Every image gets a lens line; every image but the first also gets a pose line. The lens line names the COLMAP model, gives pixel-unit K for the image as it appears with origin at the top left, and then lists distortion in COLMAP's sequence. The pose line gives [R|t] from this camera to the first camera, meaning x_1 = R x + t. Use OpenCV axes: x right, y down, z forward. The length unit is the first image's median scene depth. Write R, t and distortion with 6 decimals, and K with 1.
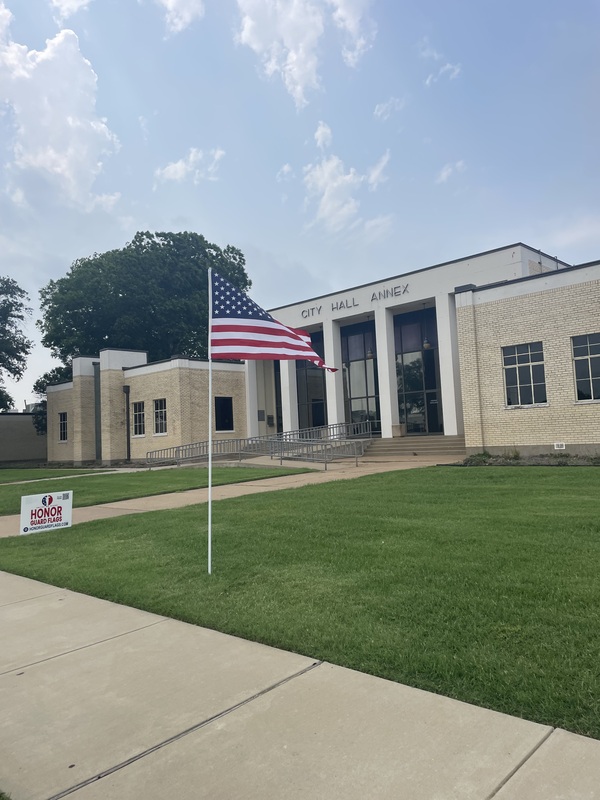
lens RADIAL K [[591.6, 0, 300.0], [0, 591.6, 400.0], [0, 0, 1]] dist [0.080025, -0.000168]
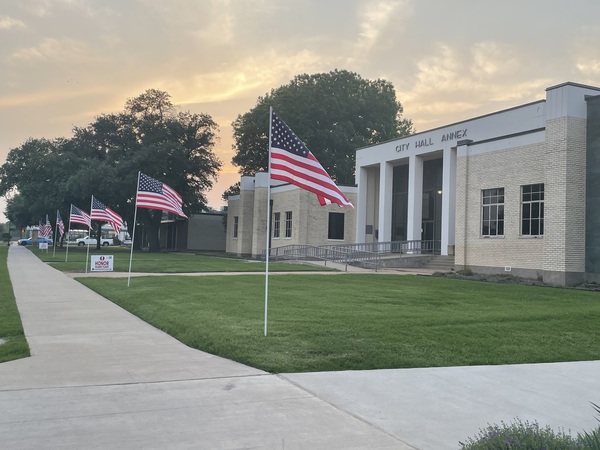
lens RADIAL K [[612.4, 0, 300.0], [0, 612.4, 225.0], [0, 0, 1]] dist [0.163617, 0.001847]
pose [[0.923653, 0.067448, -0.377248, 0.330872], [-0.056637, 0.997606, 0.039692, -0.029501], [0.379022, -0.015296, 0.925261, -0.269578]]
